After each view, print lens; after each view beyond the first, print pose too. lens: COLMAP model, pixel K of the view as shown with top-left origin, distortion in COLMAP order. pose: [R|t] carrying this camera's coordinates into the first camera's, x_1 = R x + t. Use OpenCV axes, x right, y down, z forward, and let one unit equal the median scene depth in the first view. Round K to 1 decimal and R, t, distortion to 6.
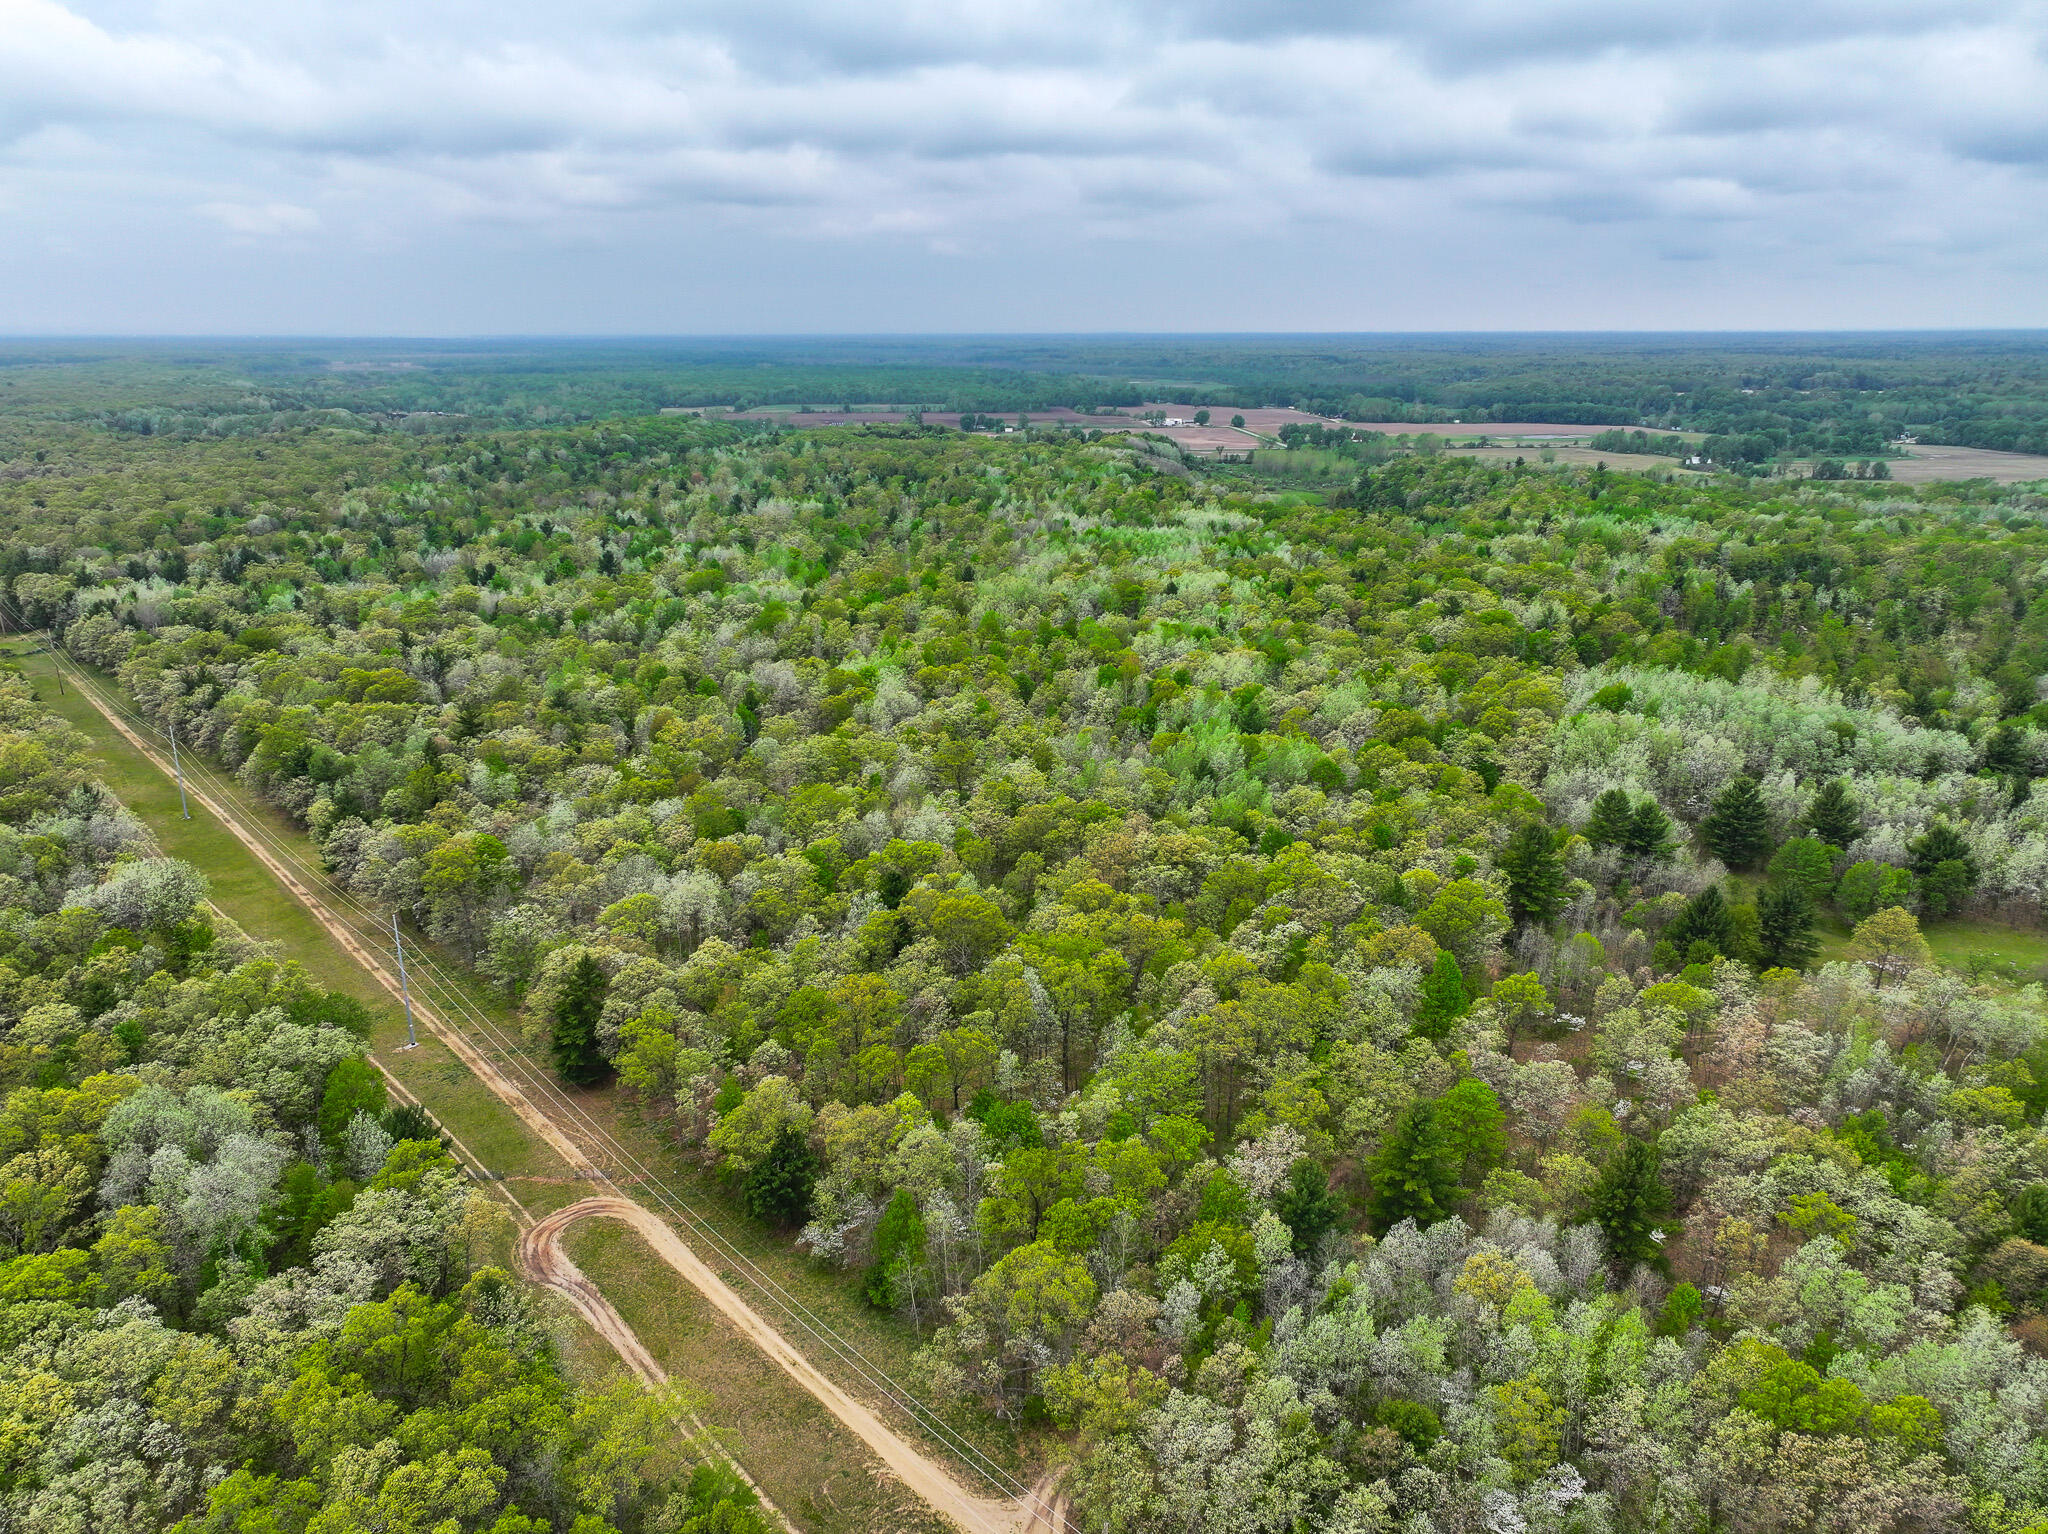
lens RADIAL K [[1432.4, 0, 1034.3], [0, 1432.4, 759.4], [0, 0, 1]] dist [0.001134, 0.011517]
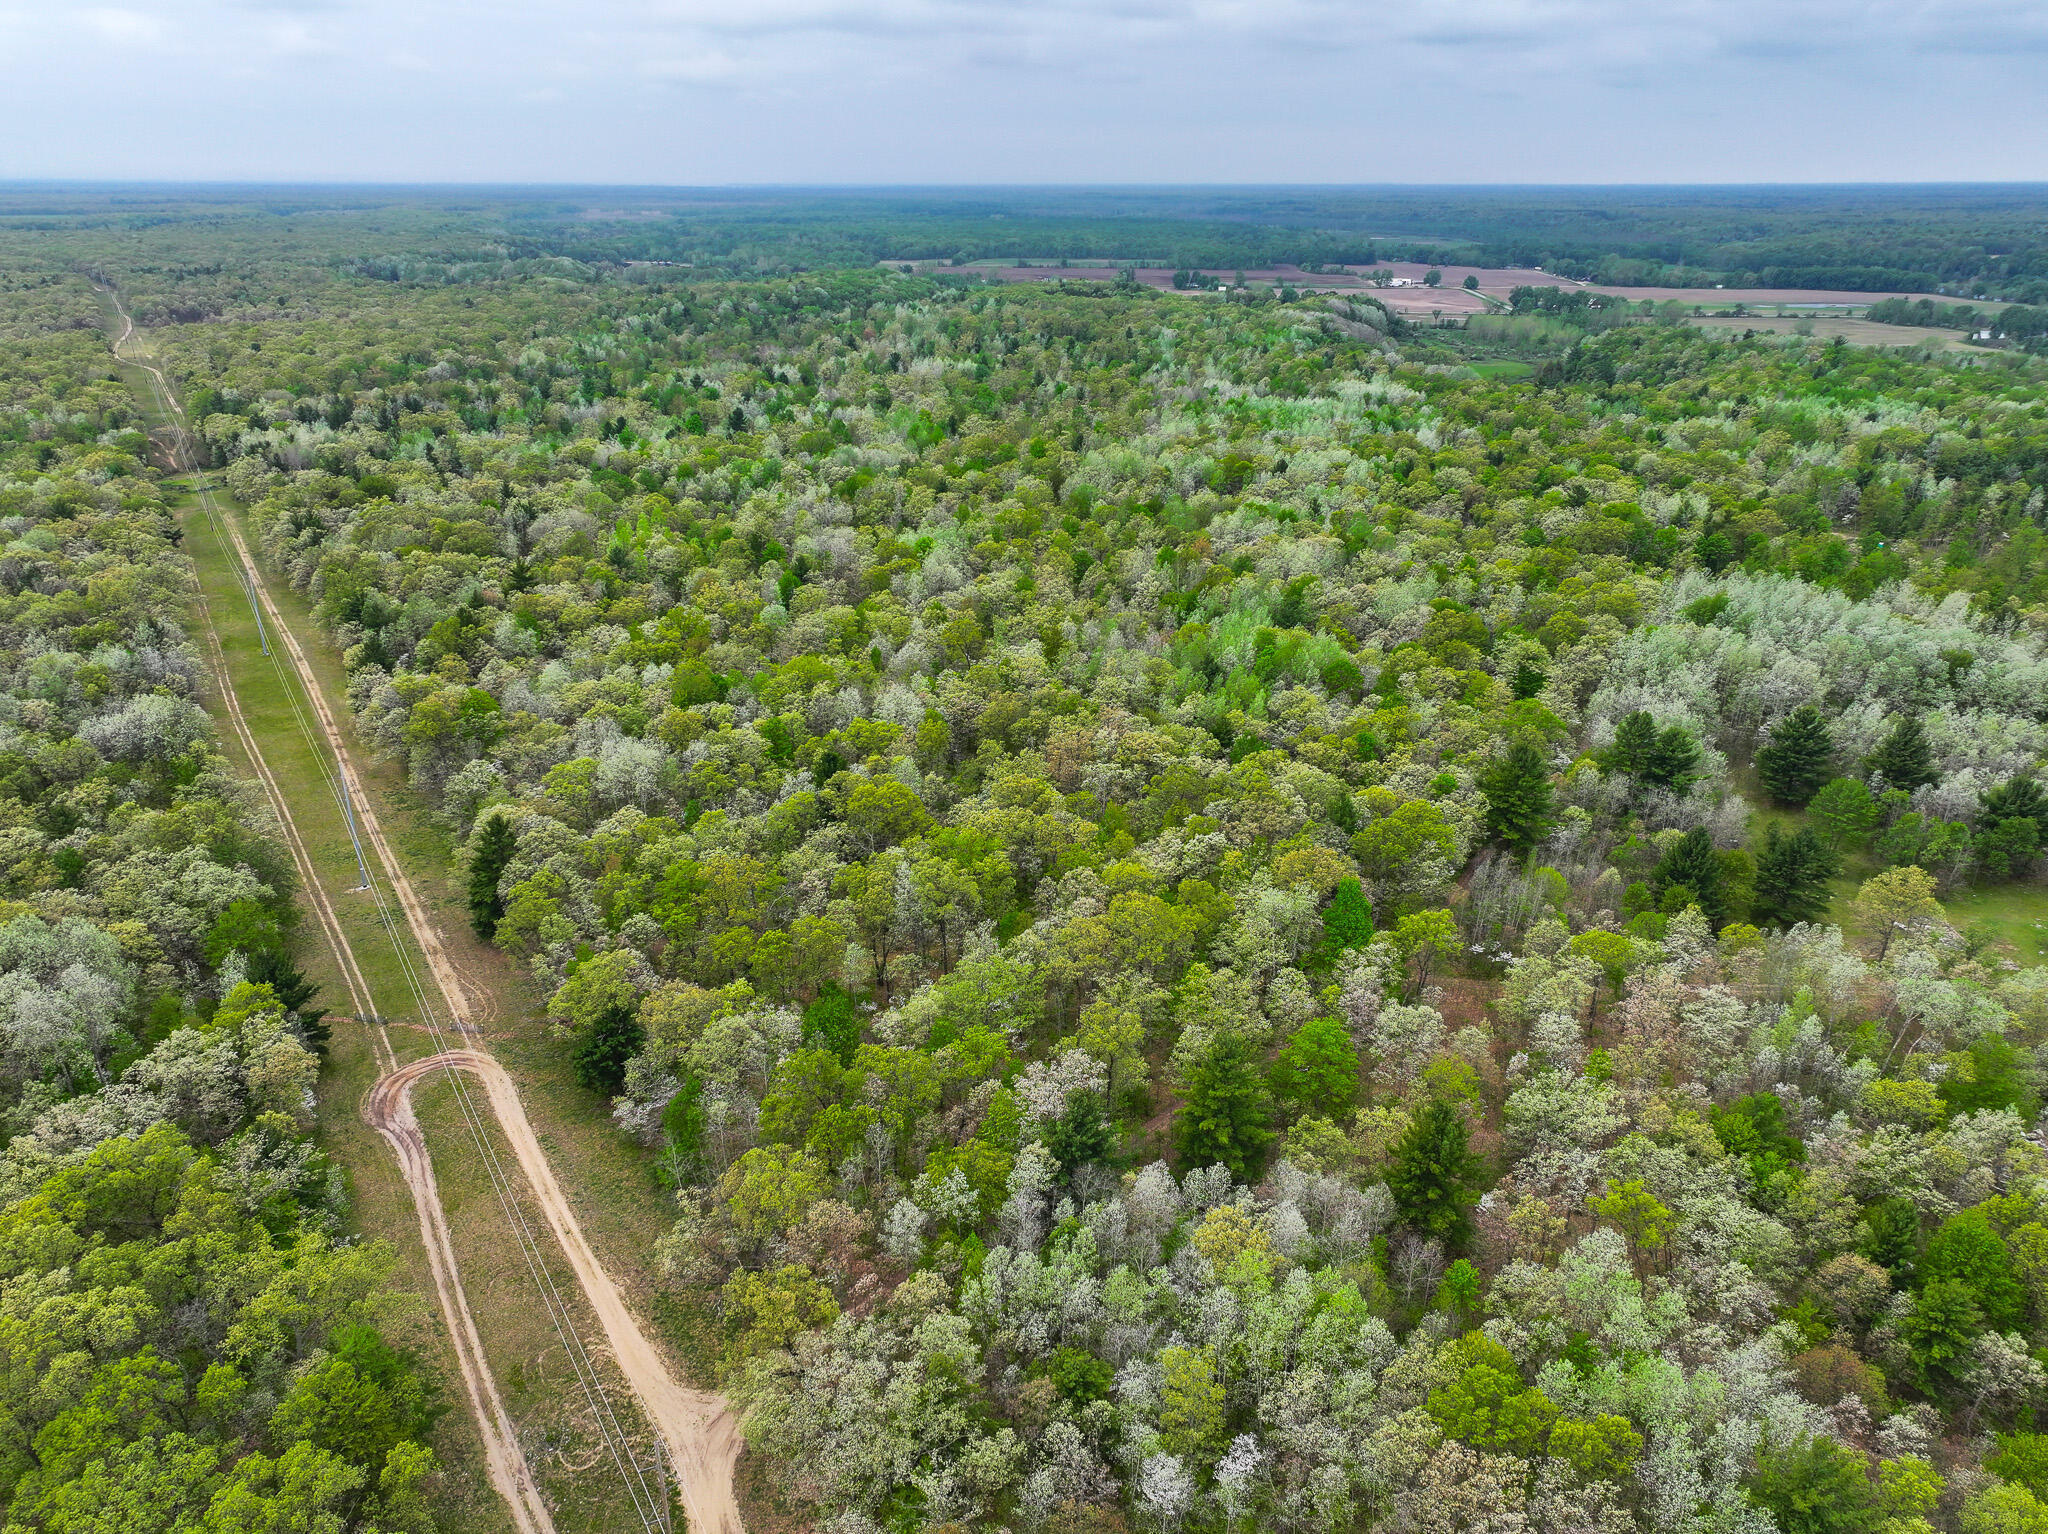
lens RADIAL K [[1432.4, 0, 1034.3], [0, 1432.4, 759.4], [0, 0, 1]] dist [0.001134, 0.011517]
pose [[0.986190, 0.065950, -0.151921, 0.097801], [-0.051546, 0.993961, 0.096878, -0.010135], [0.157392, -0.087709, 0.983633, 0.025052]]
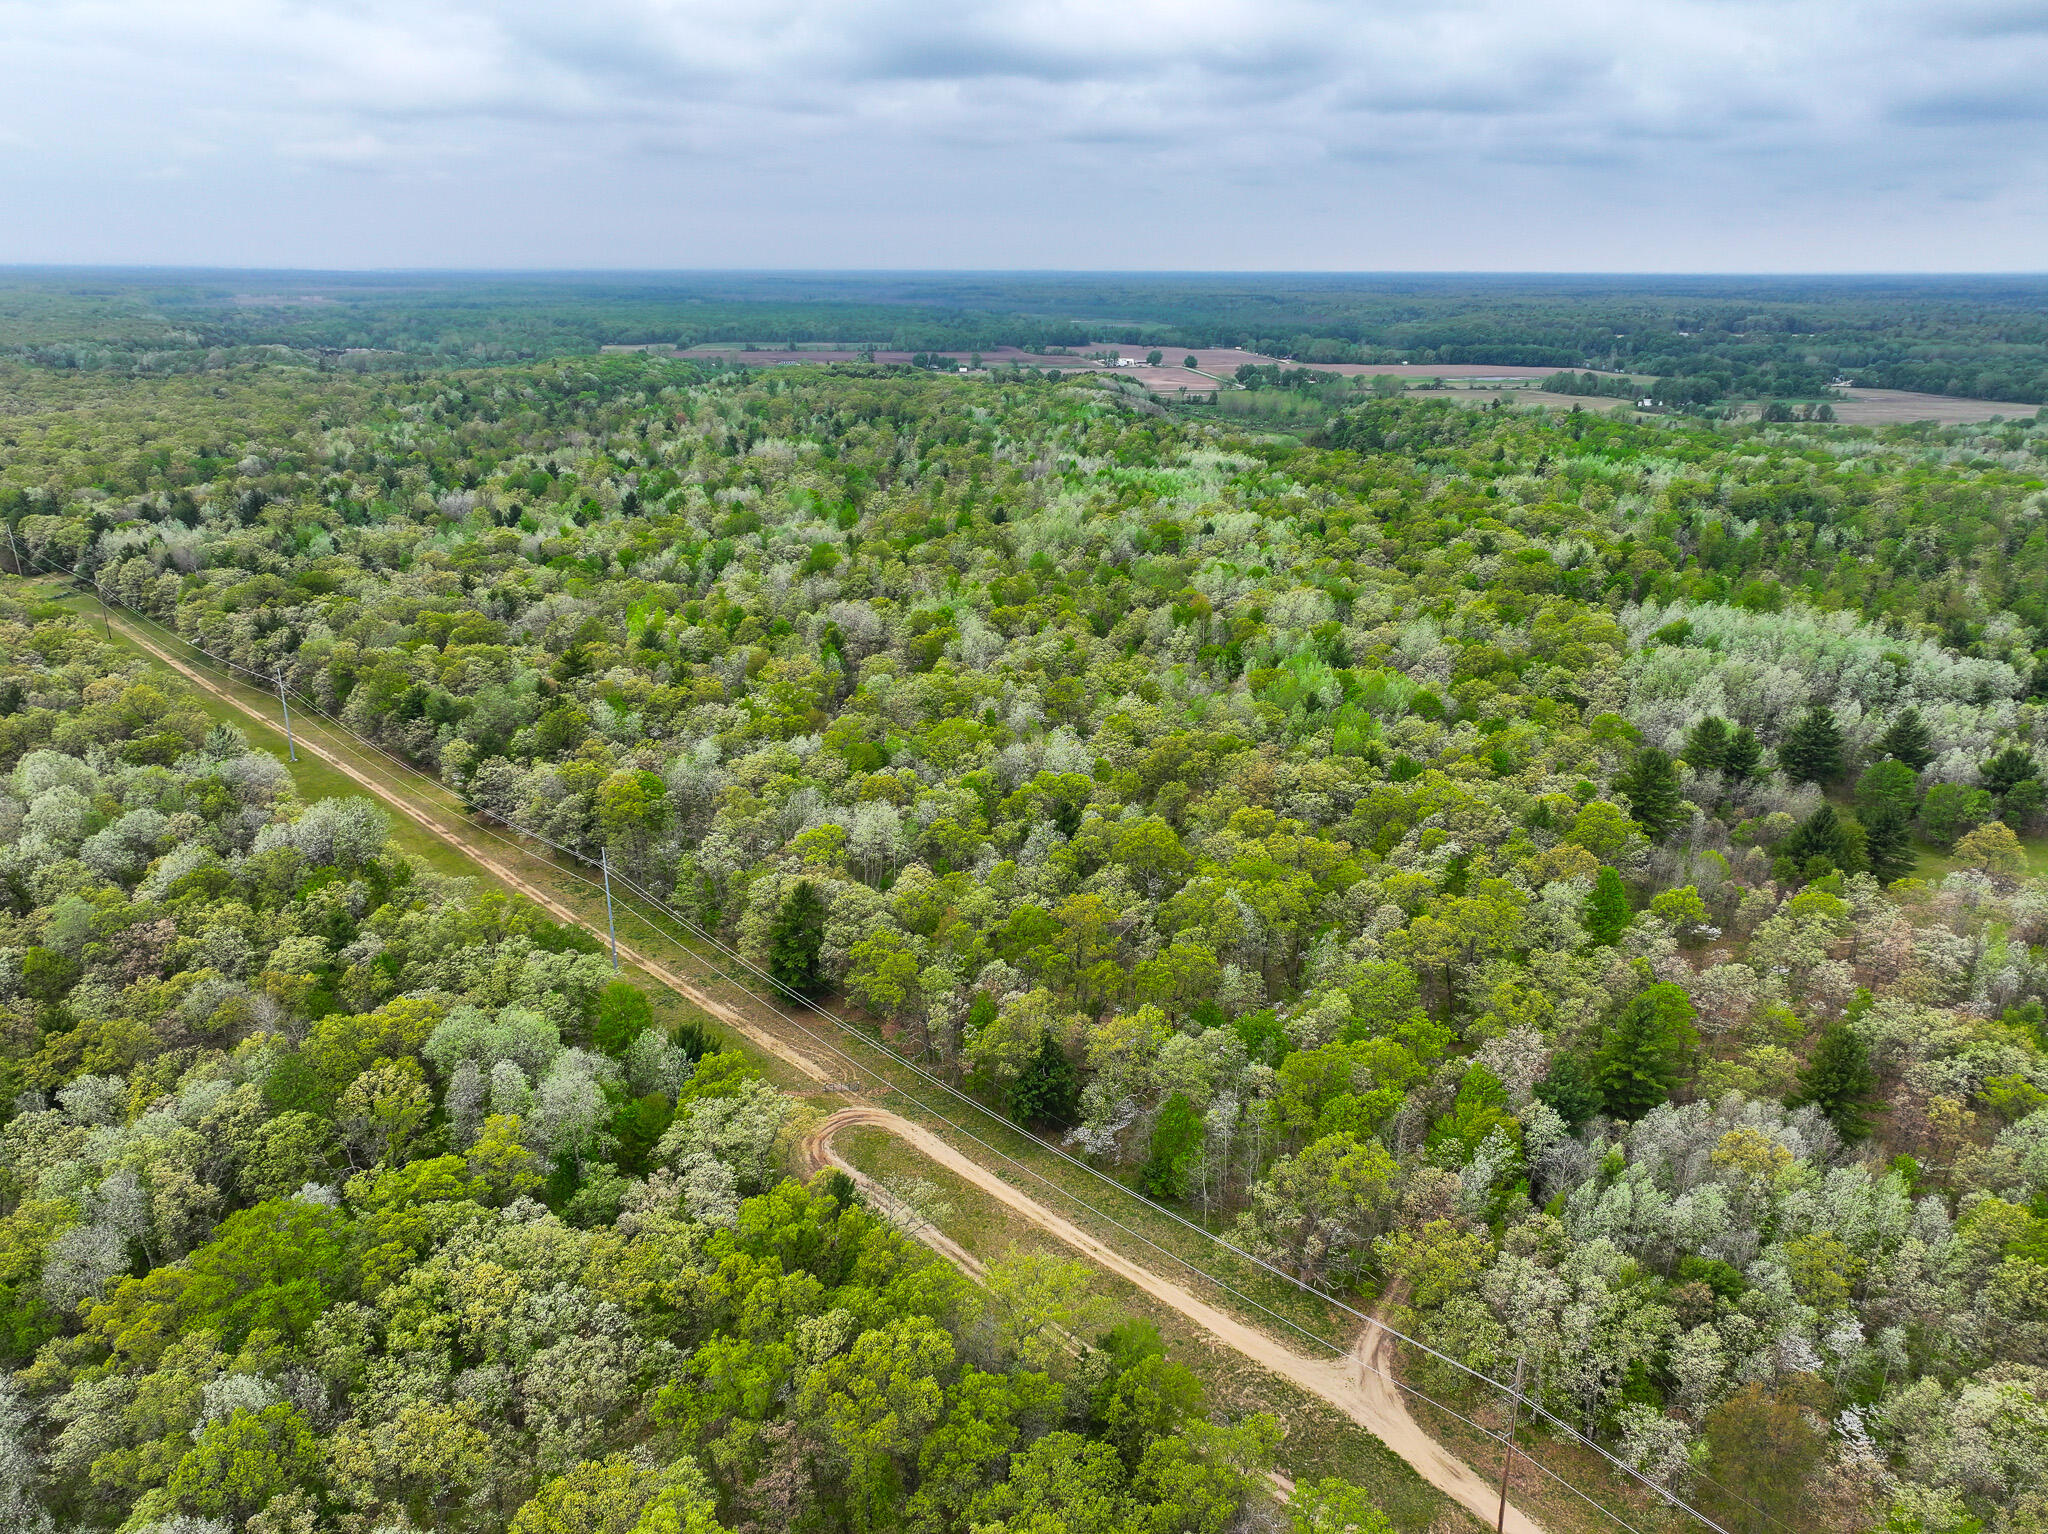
lens RADIAL K [[1432.4, 0, 1034.3], [0, 1432.4, 759.4], [0, 0, 1]] dist [0.001134, 0.011517]
pose [[0.998633, -0.010277, 0.051244, -0.088041], [0.008232, 0.999168, 0.039943, 0.003190], [-0.051612, -0.039467, 0.997887, -0.019395]]
